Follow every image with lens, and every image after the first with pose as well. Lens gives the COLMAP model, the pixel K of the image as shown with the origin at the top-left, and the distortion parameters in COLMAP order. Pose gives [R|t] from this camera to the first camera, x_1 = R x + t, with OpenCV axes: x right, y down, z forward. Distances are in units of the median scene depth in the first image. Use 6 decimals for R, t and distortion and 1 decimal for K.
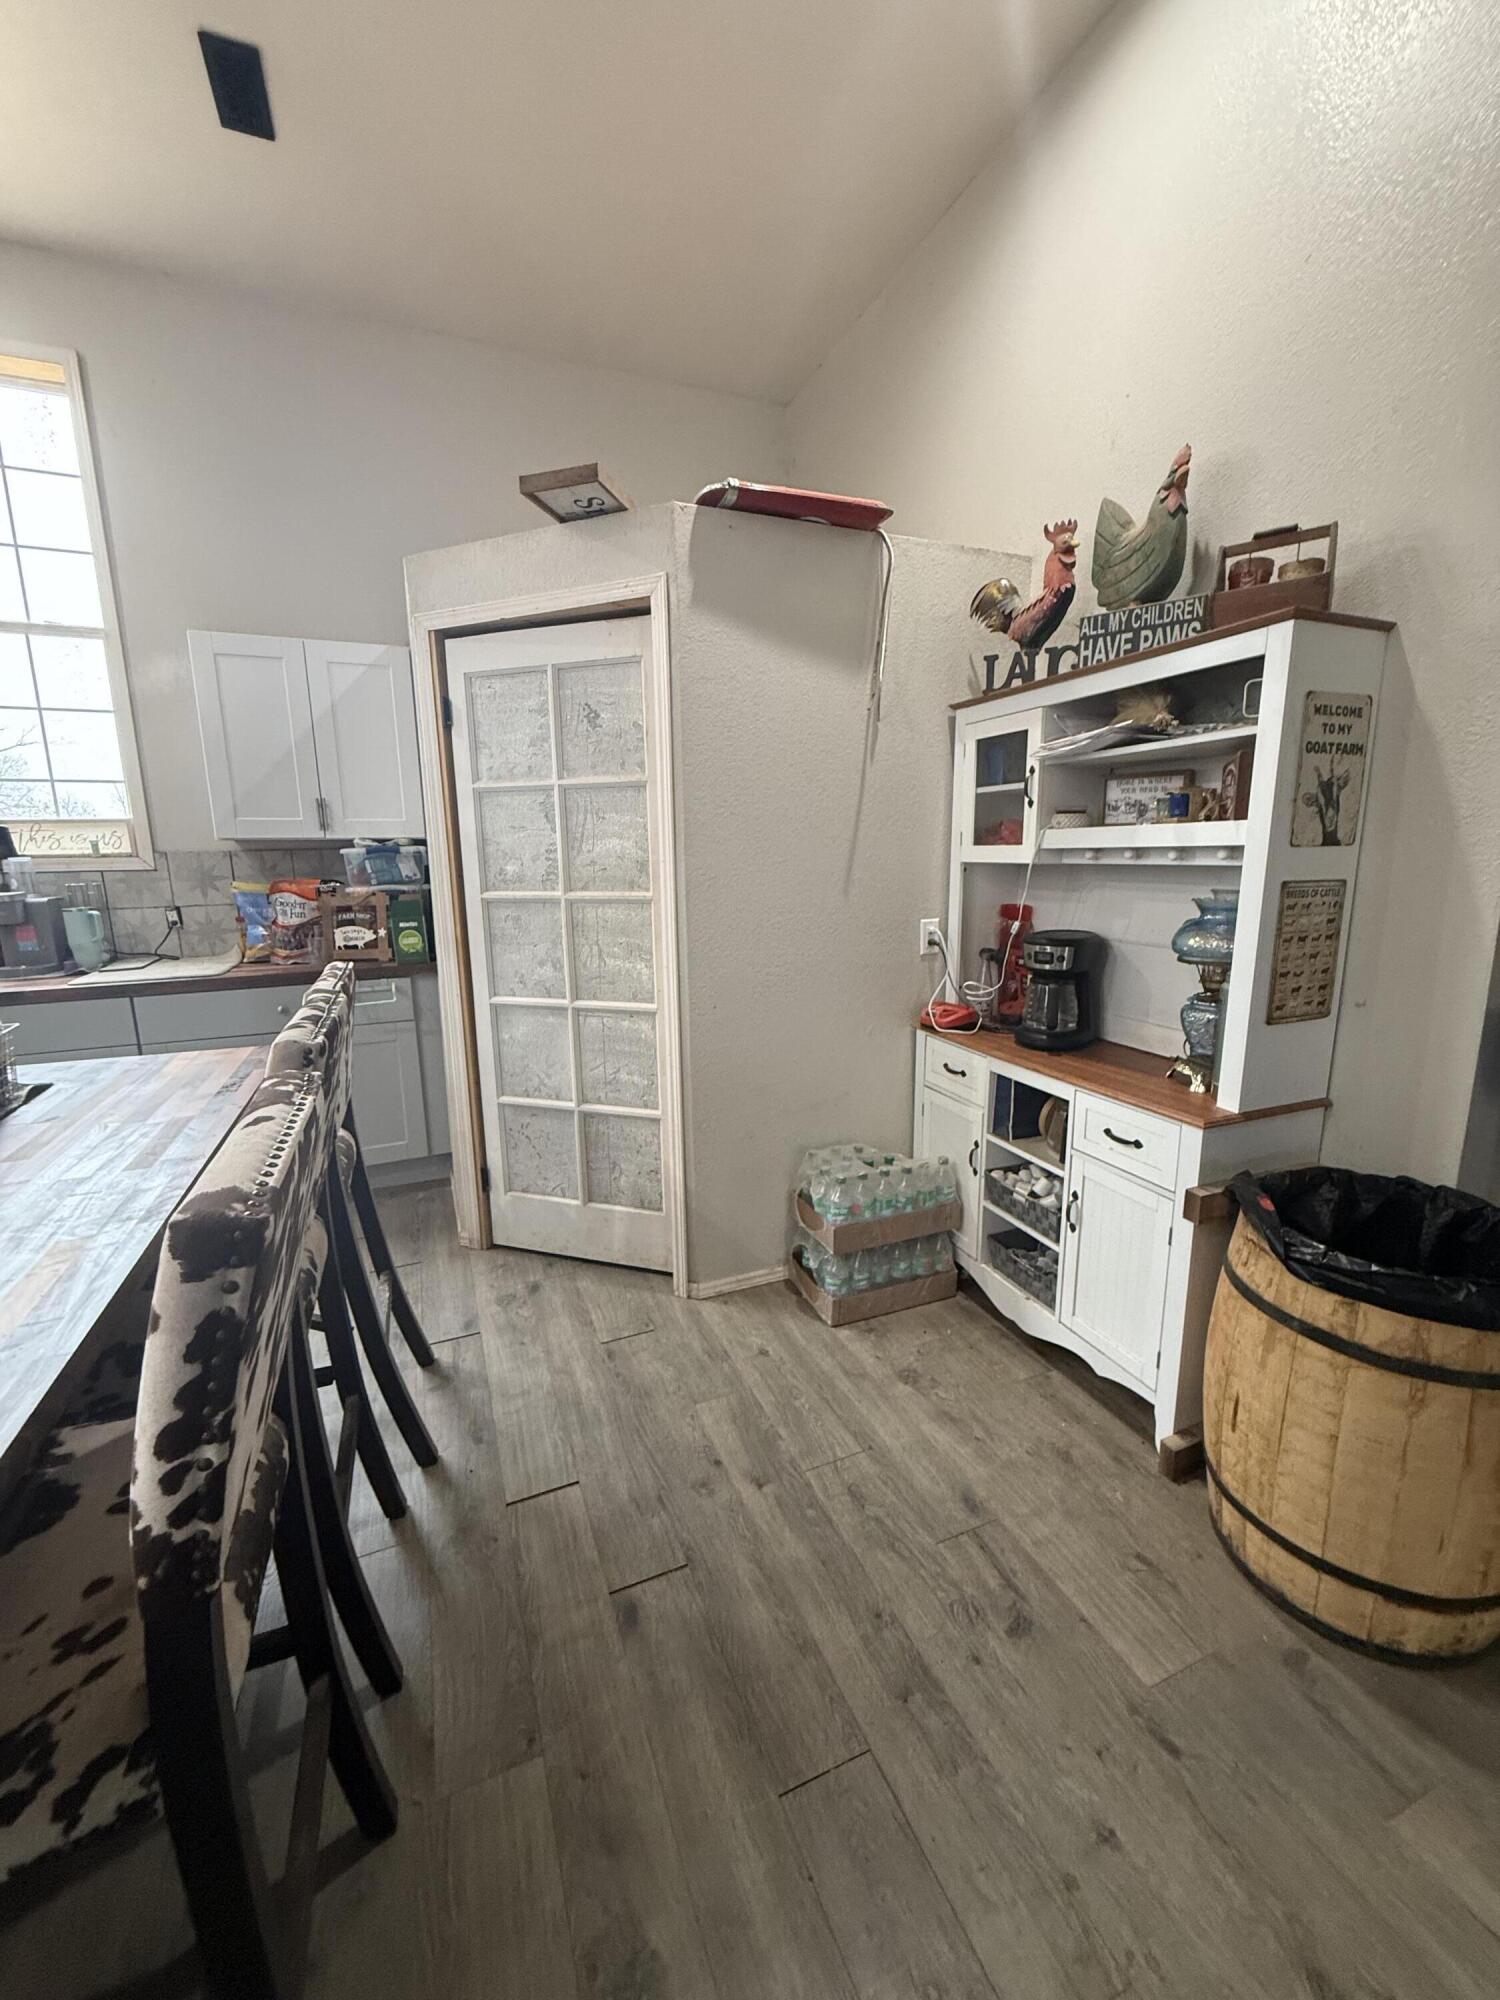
lens RADIAL K [[796.4, 0, 754.5], [0, 796.4, 999.4], [0, 0, 1]] dist [-0.000750, 0.000044]
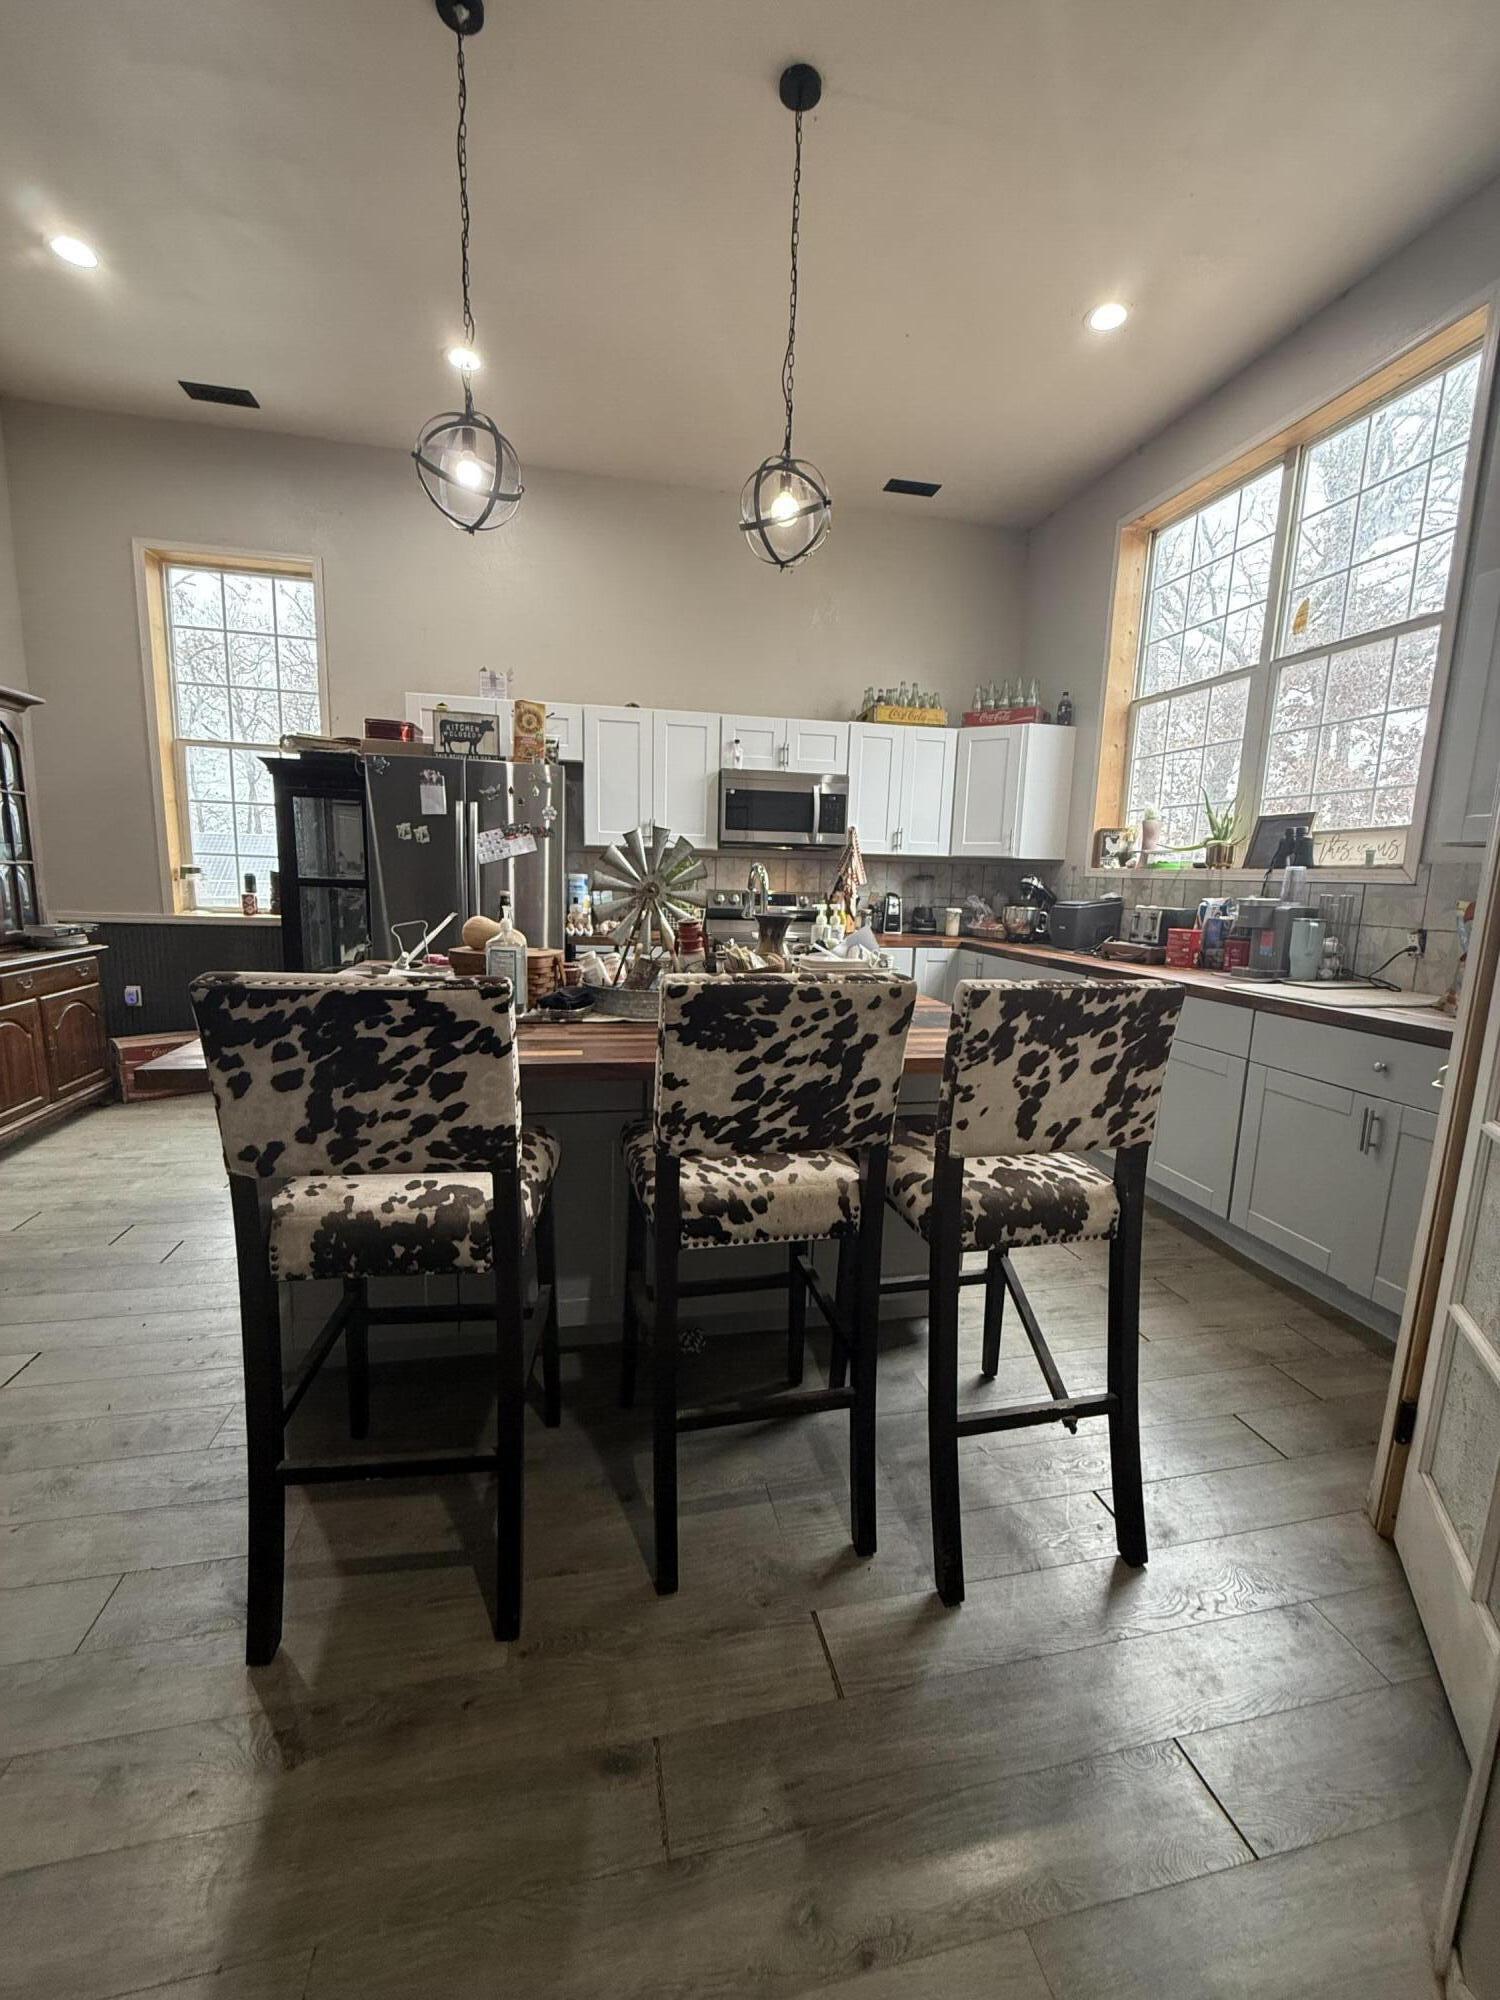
lens RADIAL K [[796.4, 0, 749.2], [0, 796.4, 999.6], [0, 0, 1]] dist [-0.000750, 0.000044]
pose [[-0.177500, 0.163018, -0.970525, 0.303581], [-0.212430, 0.956589, 0.199529, -0.094290], [0.960920, 0.241585, -0.135165, 0.679874]]
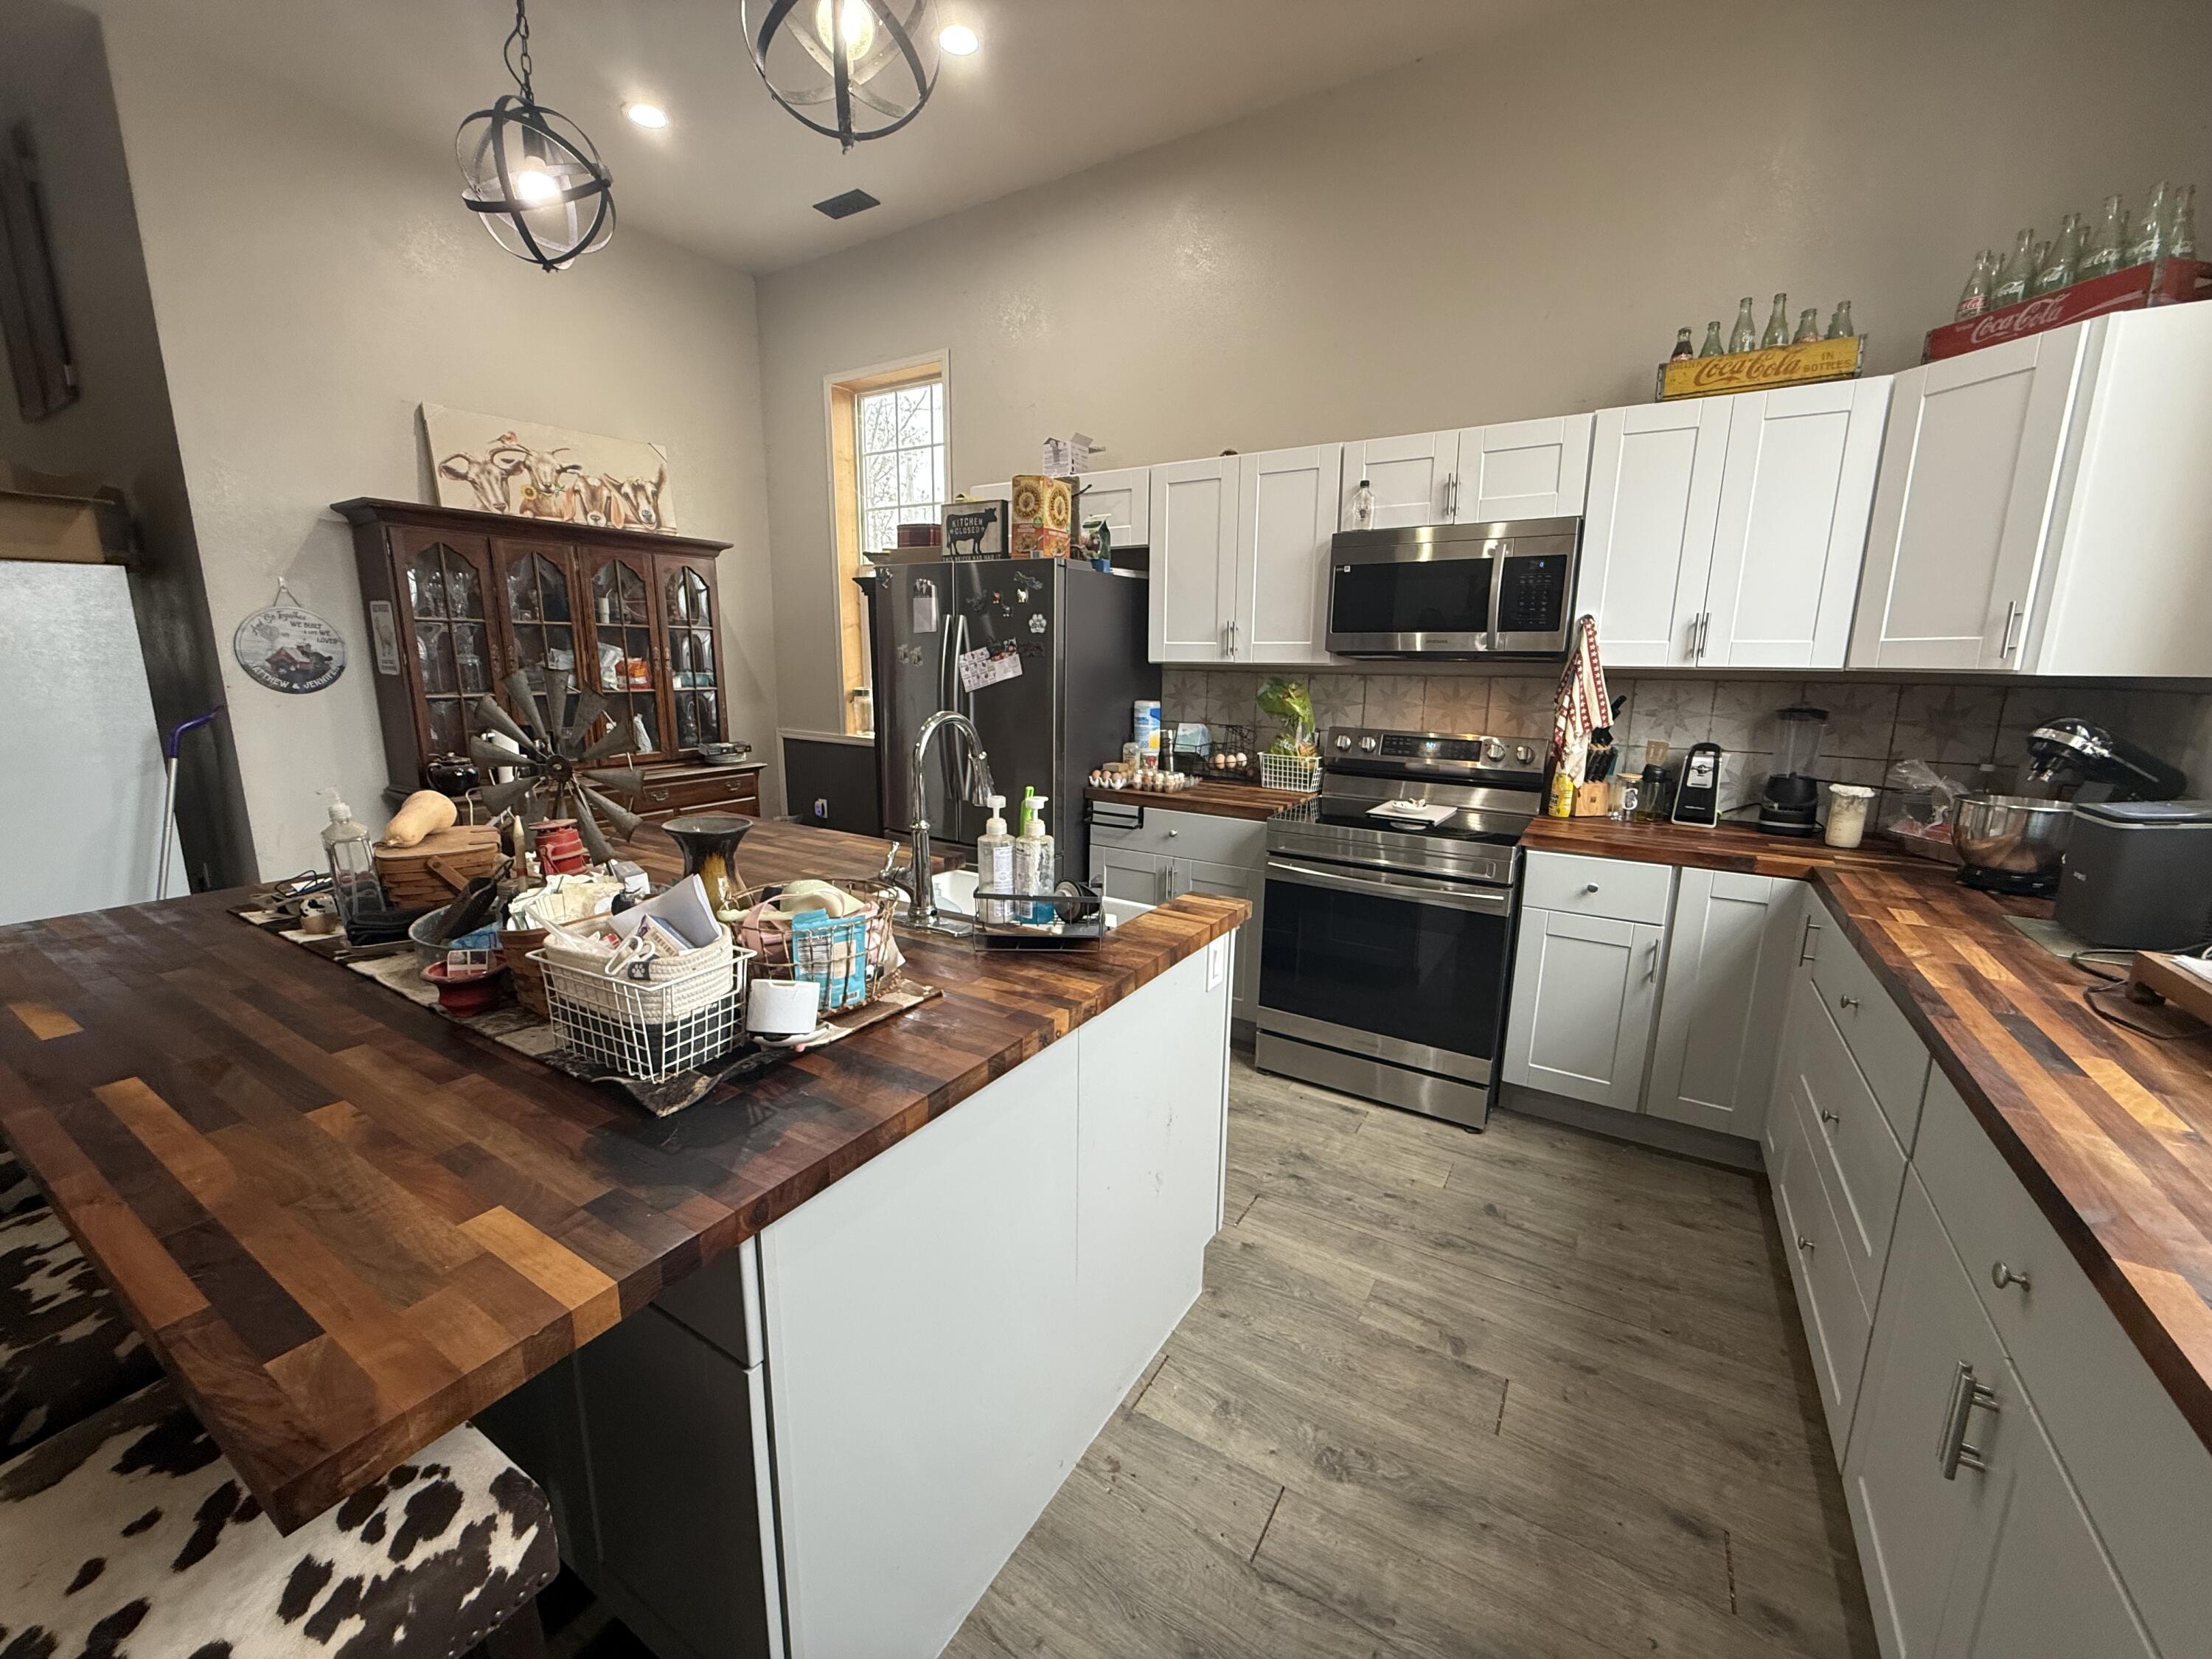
lens RADIAL K [[880.8, 0, 1105.2], [0, 880.8, 832.6], [0, 0, 1]] dist [-0.000750, 0.000044]
pose [[-0.810778, 0.117916, -0.573355, -0.603764], [-0.112024, 0.930139, 0.349703, -0.240625], [0.574535, 0.347761, -0.740926, 1.165909]]
